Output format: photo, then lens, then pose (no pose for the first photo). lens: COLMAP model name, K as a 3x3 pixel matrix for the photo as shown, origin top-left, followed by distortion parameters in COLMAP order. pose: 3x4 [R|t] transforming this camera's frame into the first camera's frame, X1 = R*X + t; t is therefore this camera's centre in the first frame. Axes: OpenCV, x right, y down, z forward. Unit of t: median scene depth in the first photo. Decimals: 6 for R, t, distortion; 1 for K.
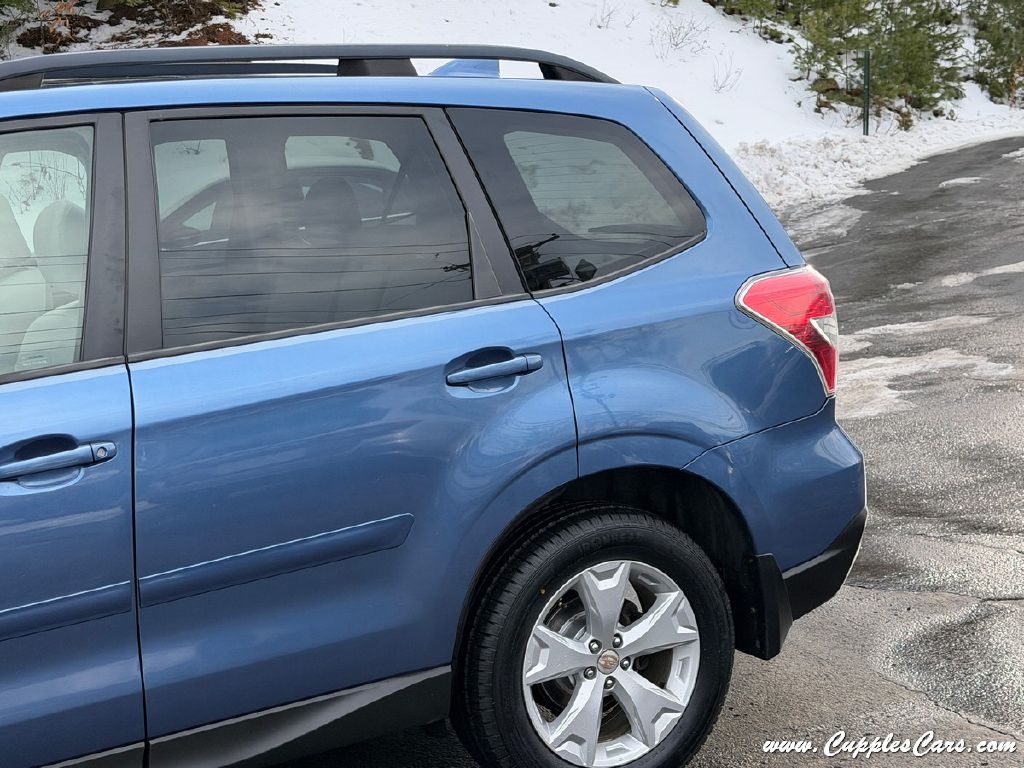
lens RADIAL K [[1714.9, 0, 489.8], [0, 1714.9, 388.3], [0, 0, 1]] dist [0.198799, -0.375580]
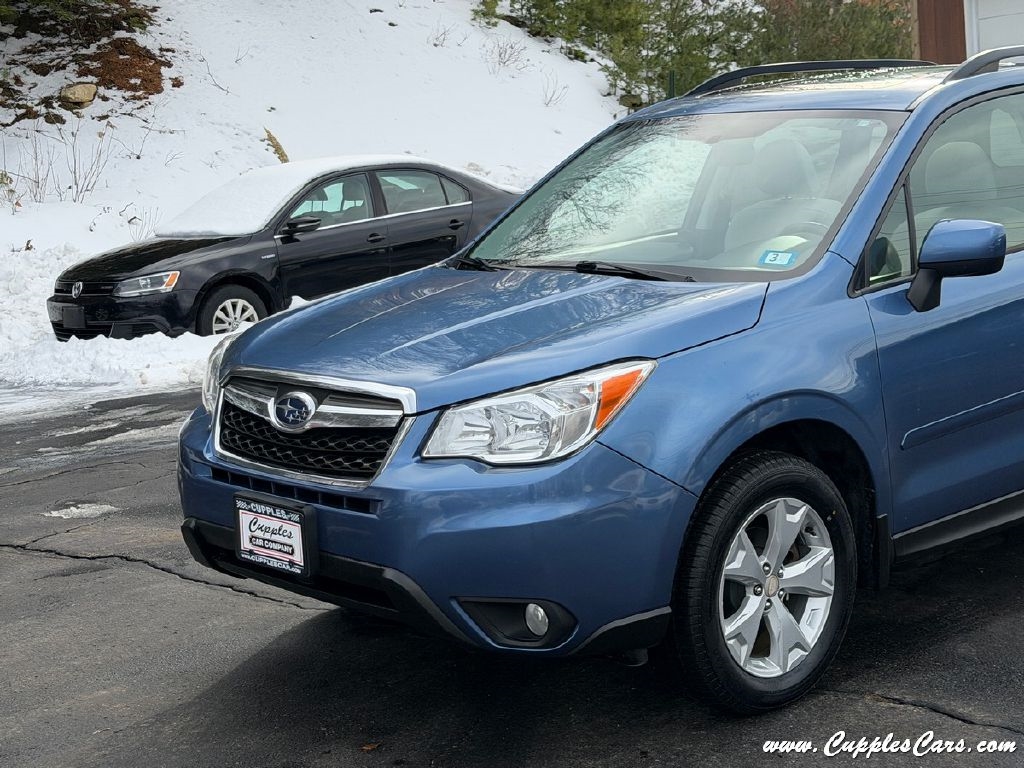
lens RADIAL K [[1714.9, 0, 489.8], [0, 1714.9, 388.3], [0, 0, 1]] dist [0.198799, -0.375580]
pose [[0.972898, -0.036869, 0.228275, -0.957567], [0.039544, 0.999192, -0.007151, 0.101850], [-0.227827, 0.015984, 0.973570, -0.411520]]
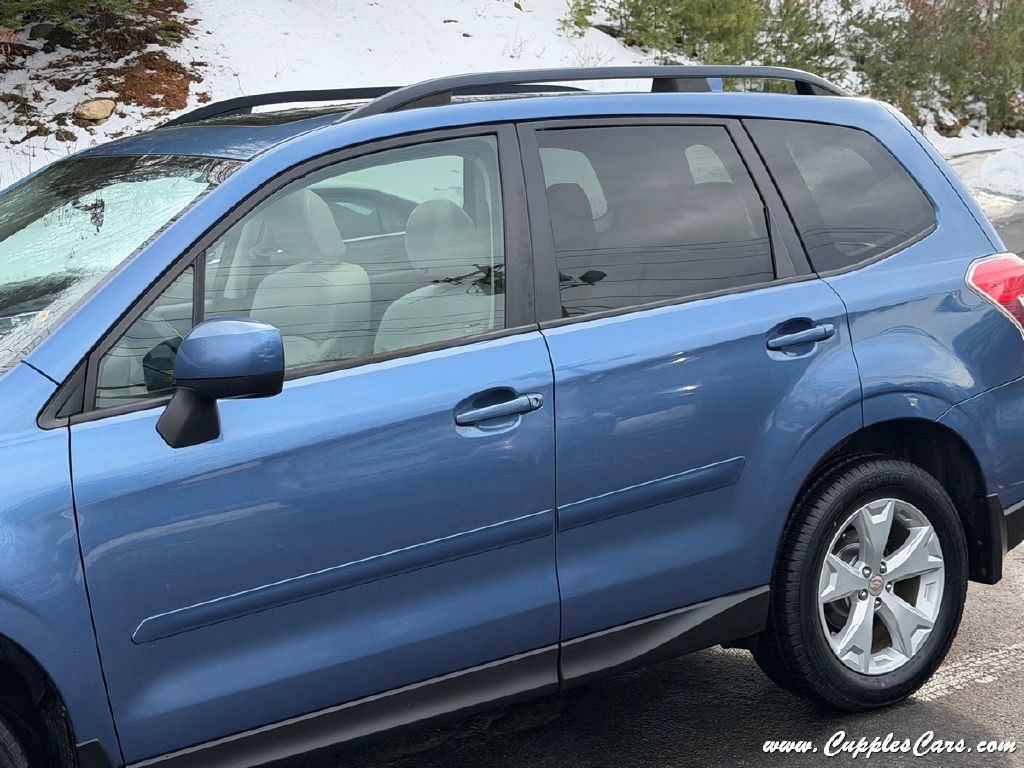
lens RADIAL K [[1714.9, 0, 489.8], [0, 1714.9, 388.3], [0, 0, 1]] dist [0.198799, -0.375580]
pose [[0.995421, -0.014883, 0.094419, -0.300518], [0.016478, 0.999734, -0.016136, 0.037692], [-0.094154, 0.017618, 0.995402, -0.158222]]
